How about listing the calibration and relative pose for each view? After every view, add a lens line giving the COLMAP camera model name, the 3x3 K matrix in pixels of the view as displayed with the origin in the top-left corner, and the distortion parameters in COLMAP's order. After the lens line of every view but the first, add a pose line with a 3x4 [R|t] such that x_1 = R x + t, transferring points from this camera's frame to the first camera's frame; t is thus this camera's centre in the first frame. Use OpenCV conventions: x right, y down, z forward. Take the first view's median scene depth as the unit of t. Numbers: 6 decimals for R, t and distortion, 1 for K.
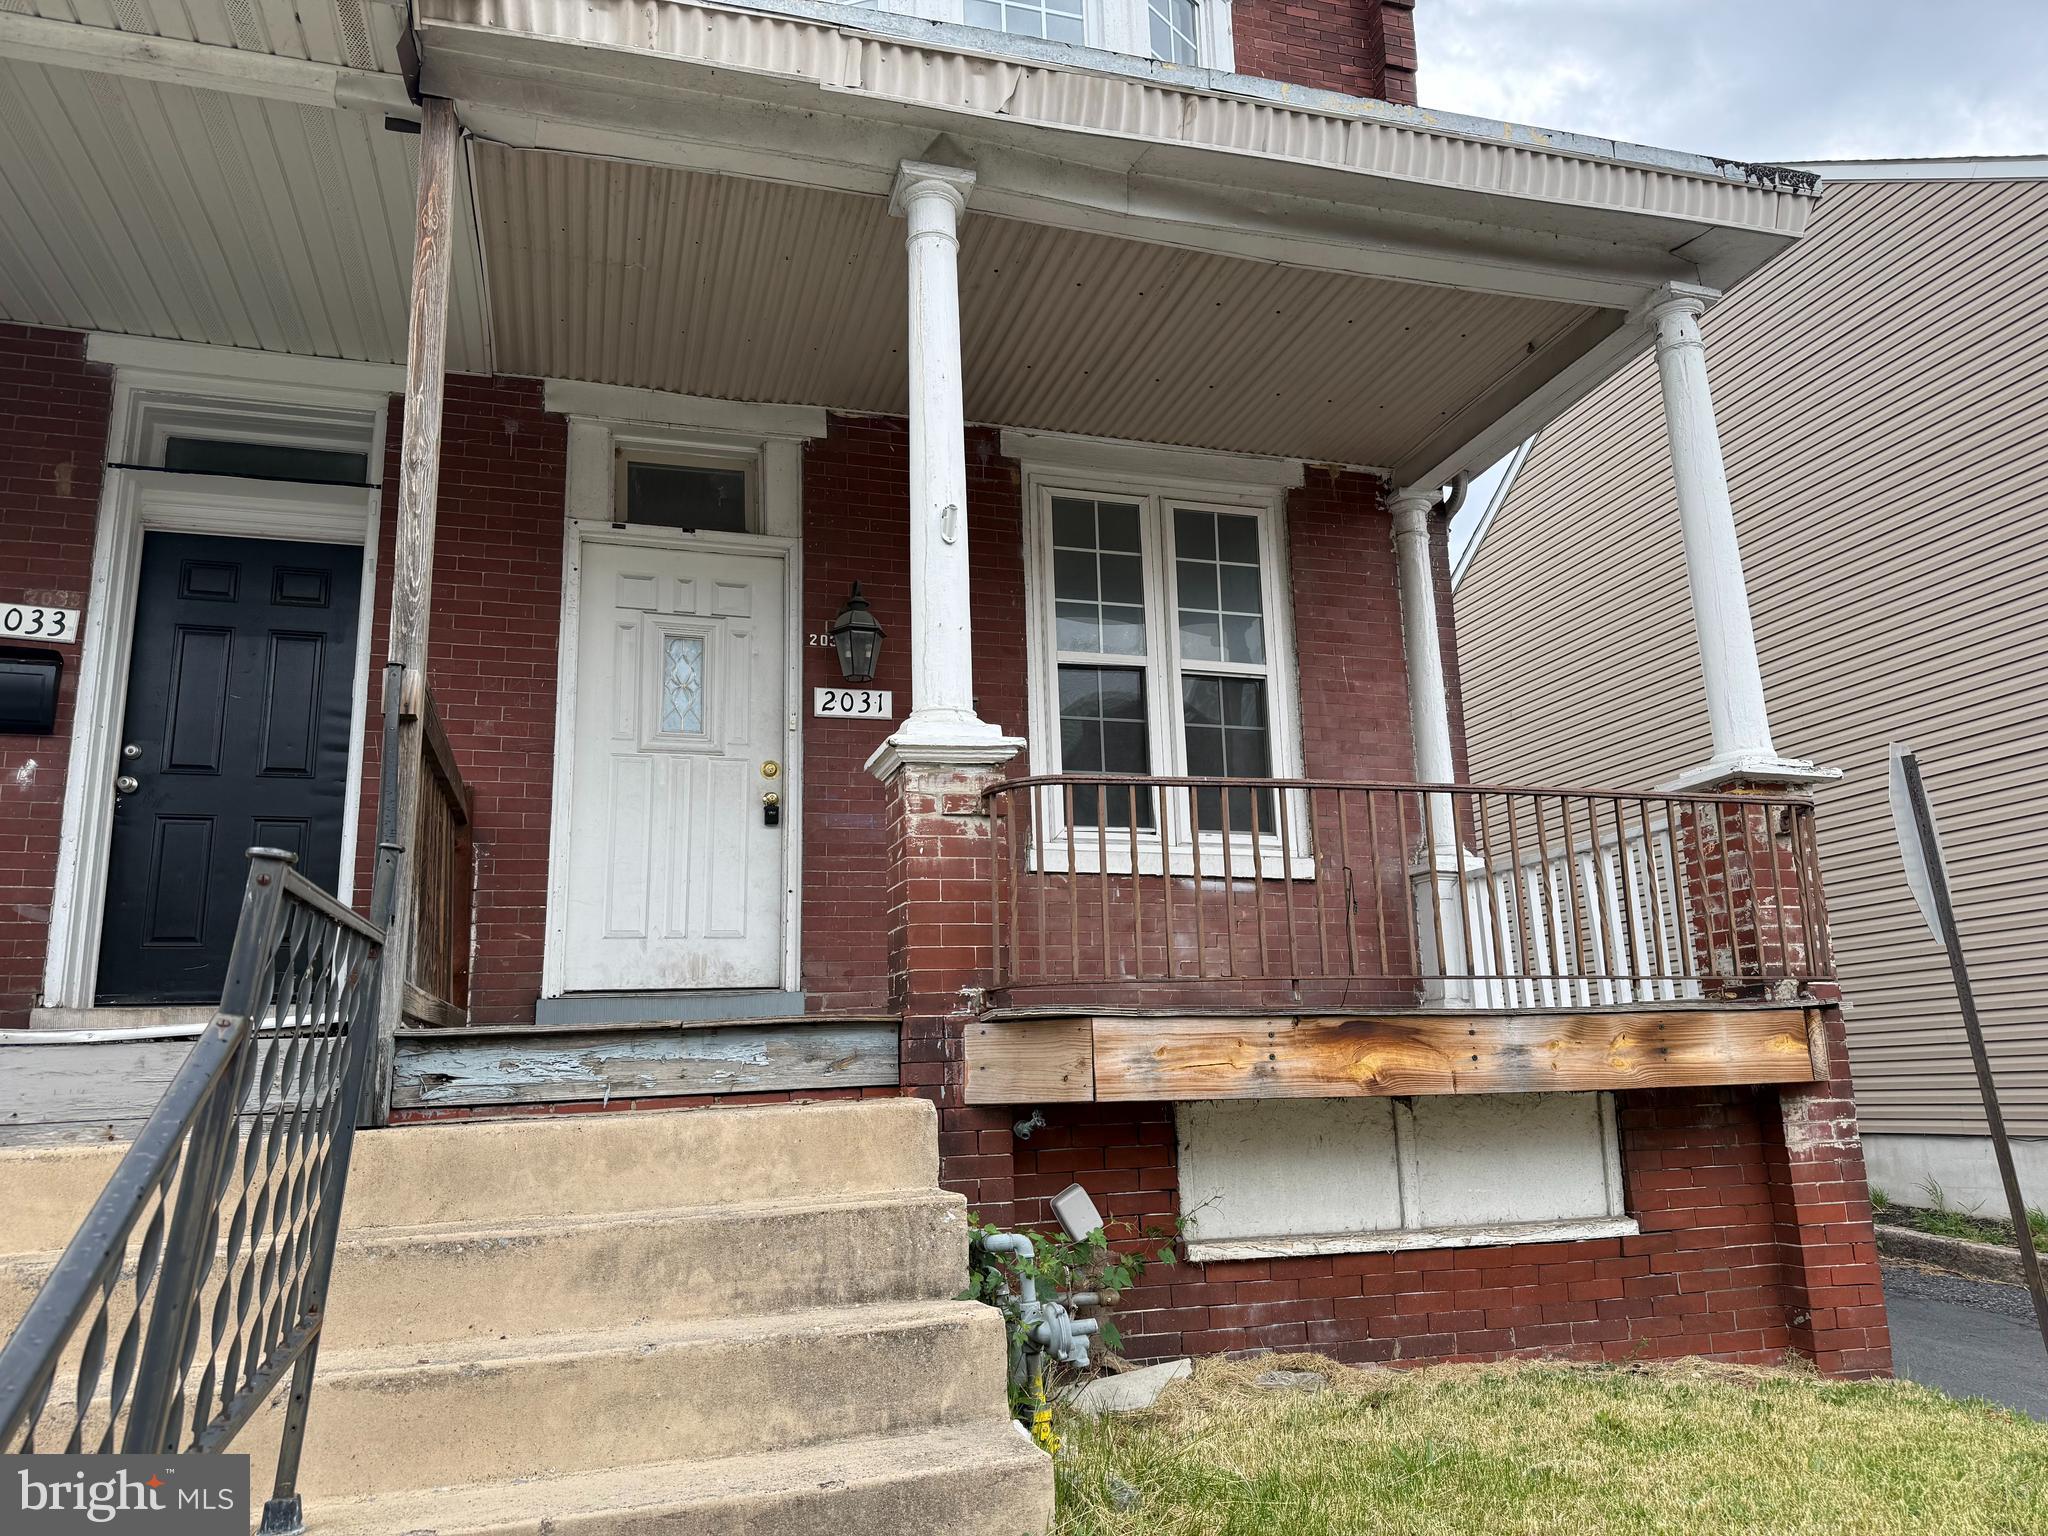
lens RADIAL K [[1435.6, 0, 1028.4], [0, 1435.6, 794.7], [0, 0, 1]] dist [0.062952, -0.094831]
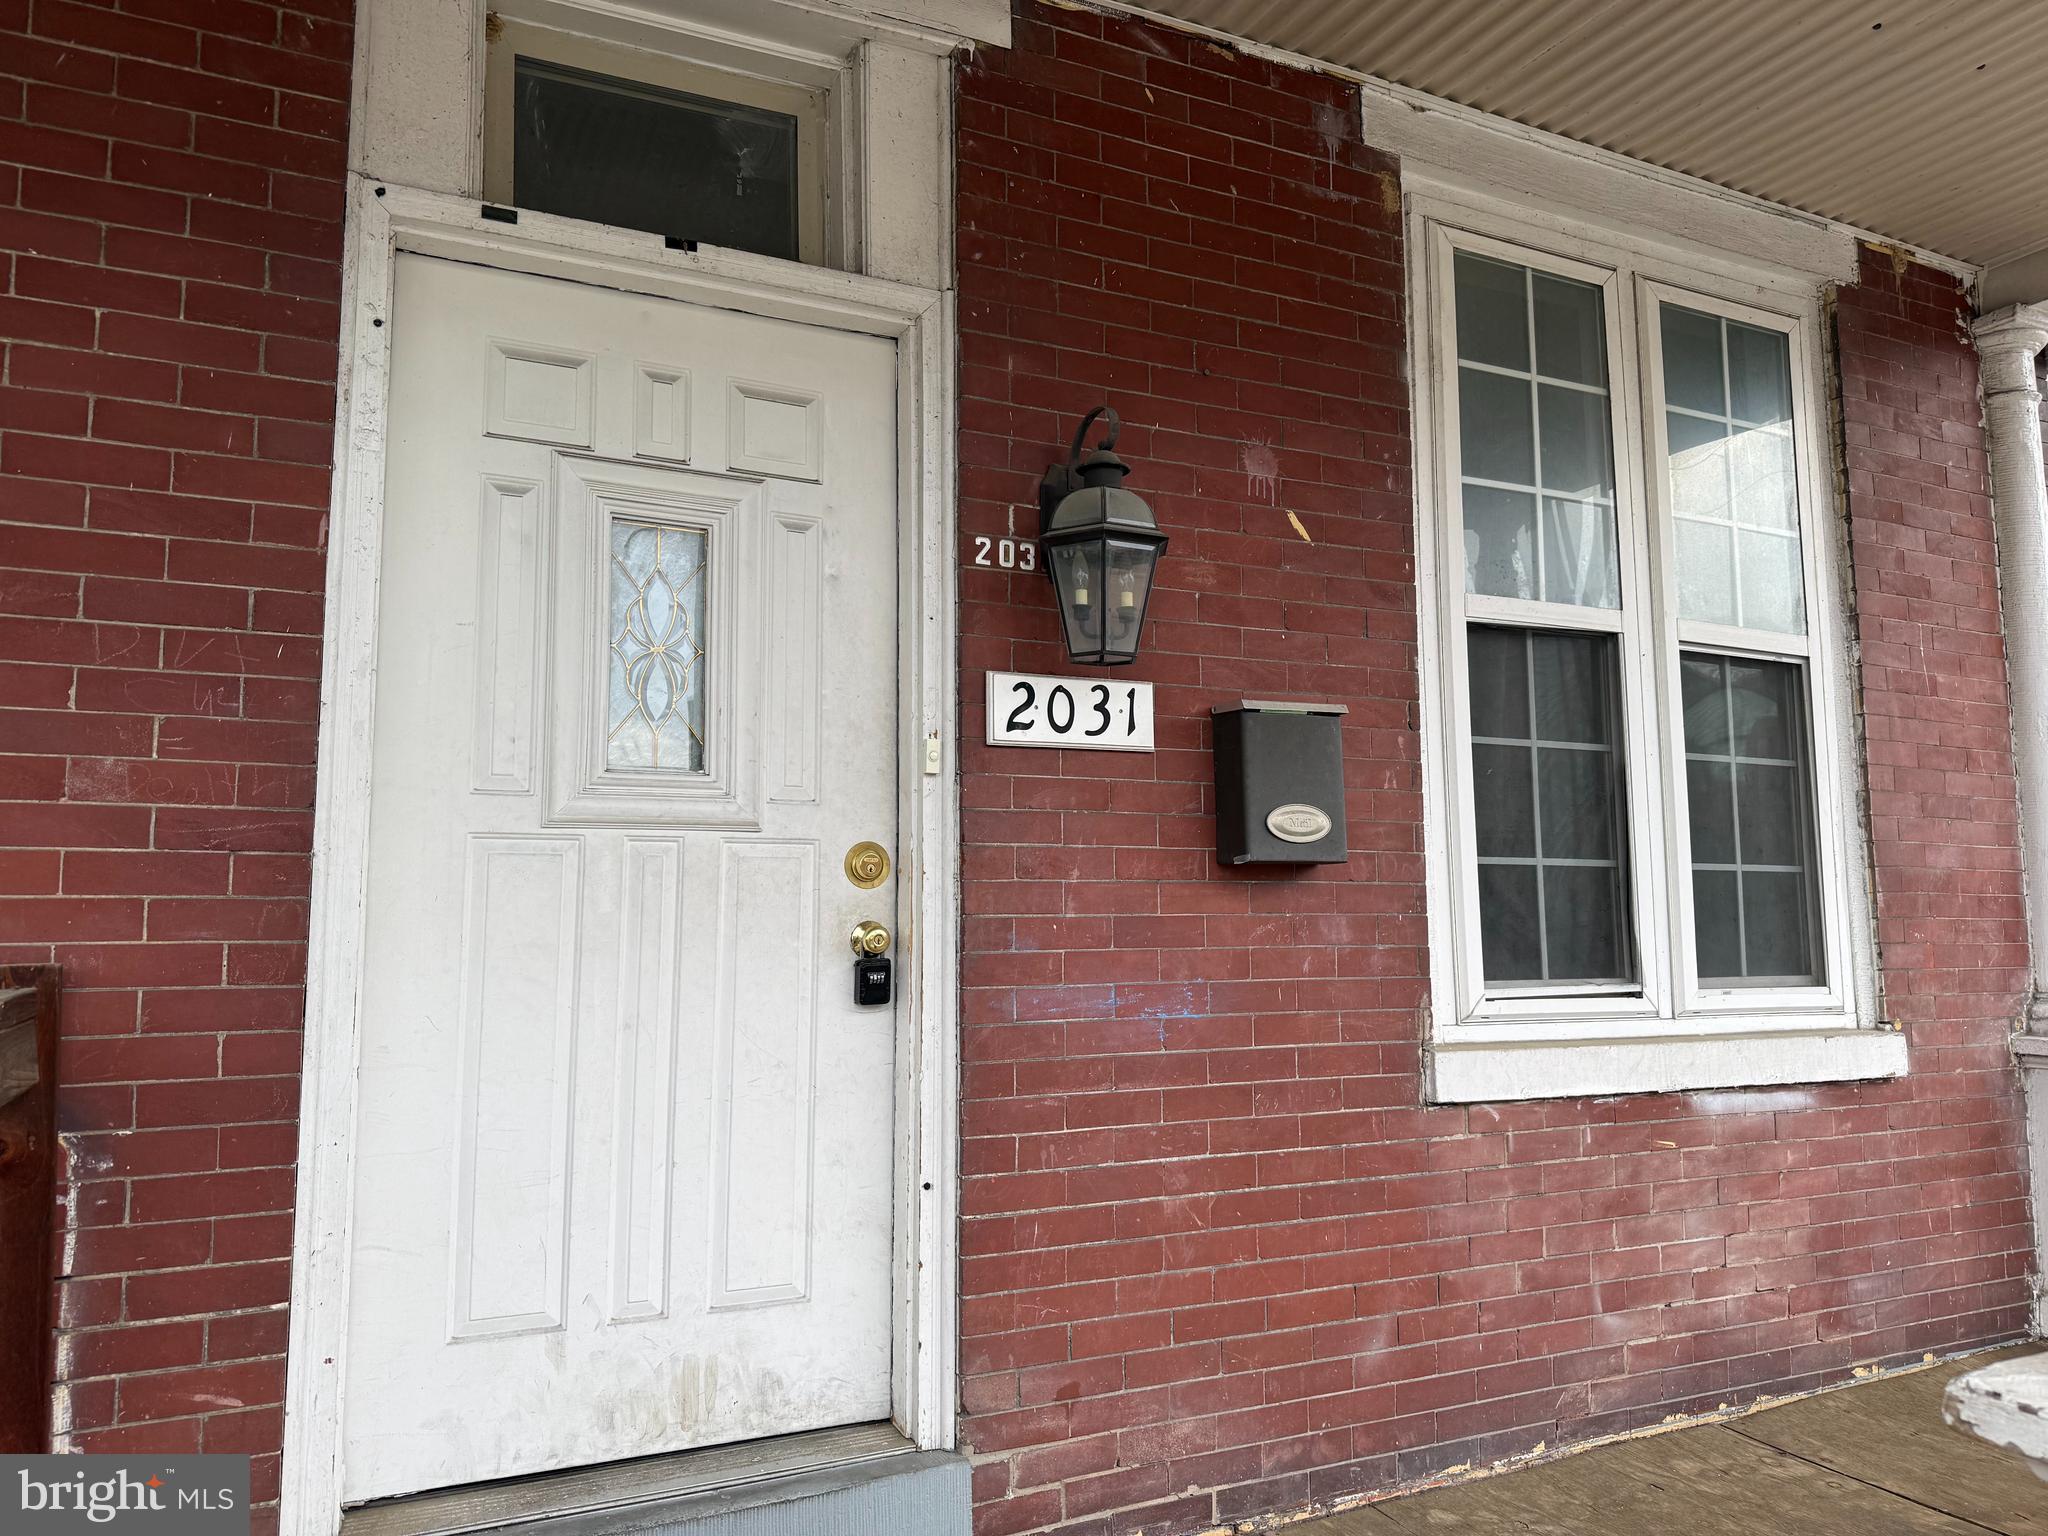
lens RADIAL K [[1435.6, 0, 1009.1], [0, 1435.6, 775.8], [0, 0, 1]] dist [0.062952, -0.094831]
pose [[0.989246, 0.041291, 0.140313, -0.202408], [-0.056255, 0.992942, 0.104410, -0.089774], [-0.135012, -0.111180, 0.984587, 0.605888]]
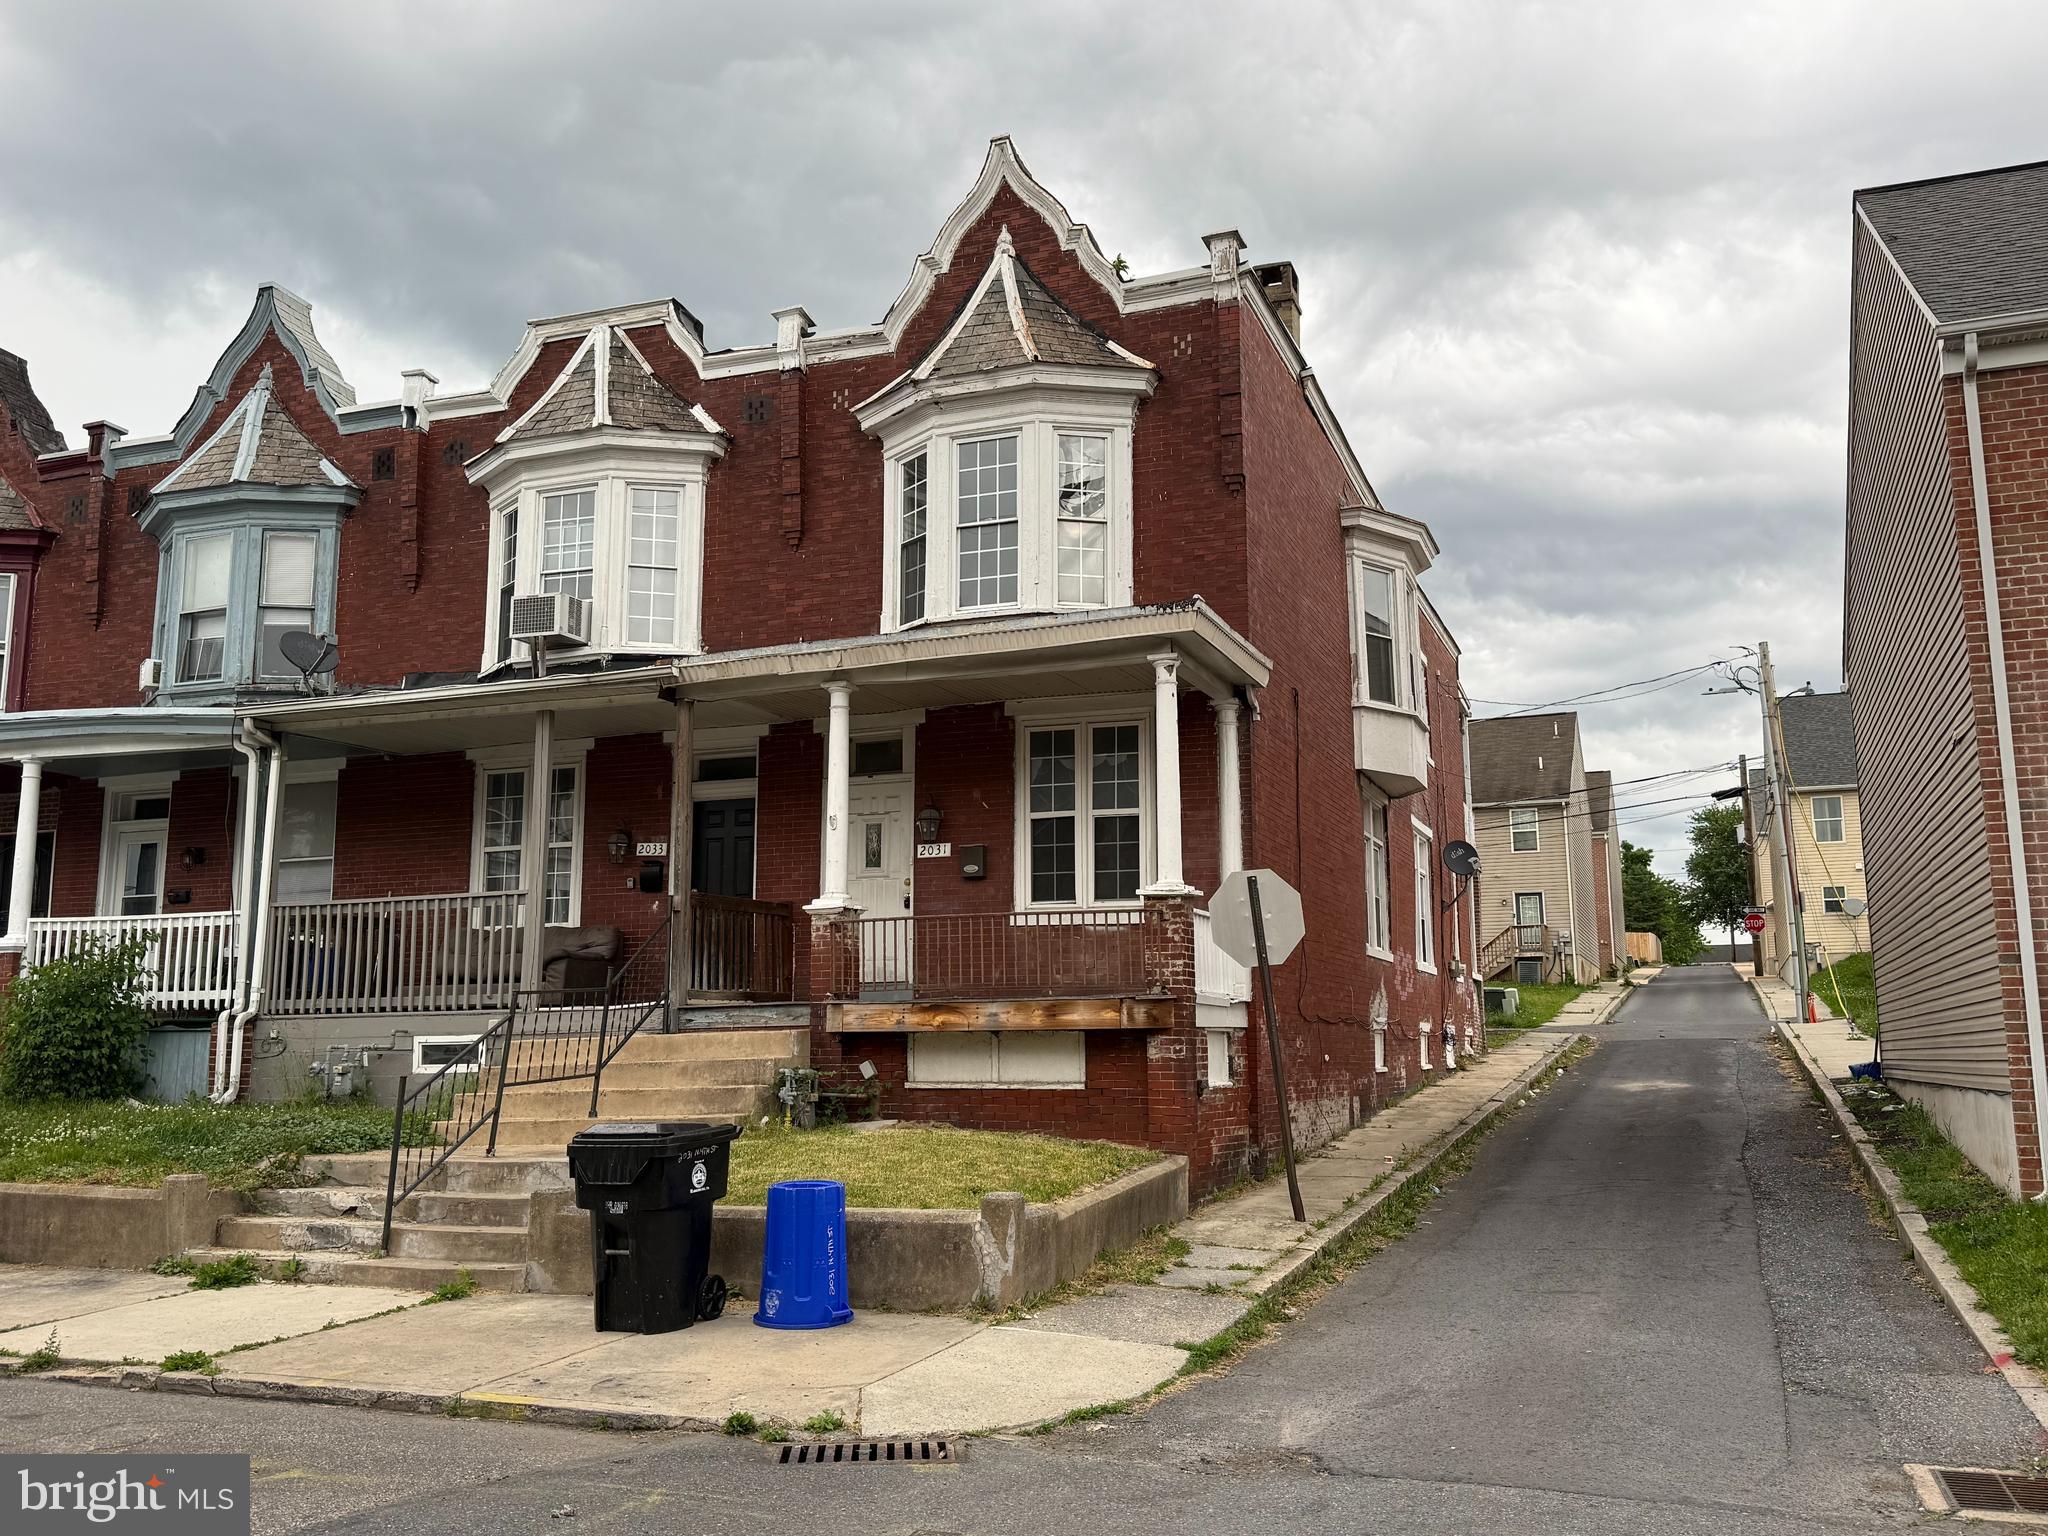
lens RADIAL K [[1762.5, 0, 1021.8], [0, 1762.5, 778.4], [0, 0, 1]] dist [0.093465, -0.193381]
pose [[0.788268, -0.068657, -0.611490, 1.655609], [0.107204, 0.993881, 0.026605, -0.233390], [0.605921, -0.086526, 0.790805, -1.039966]]
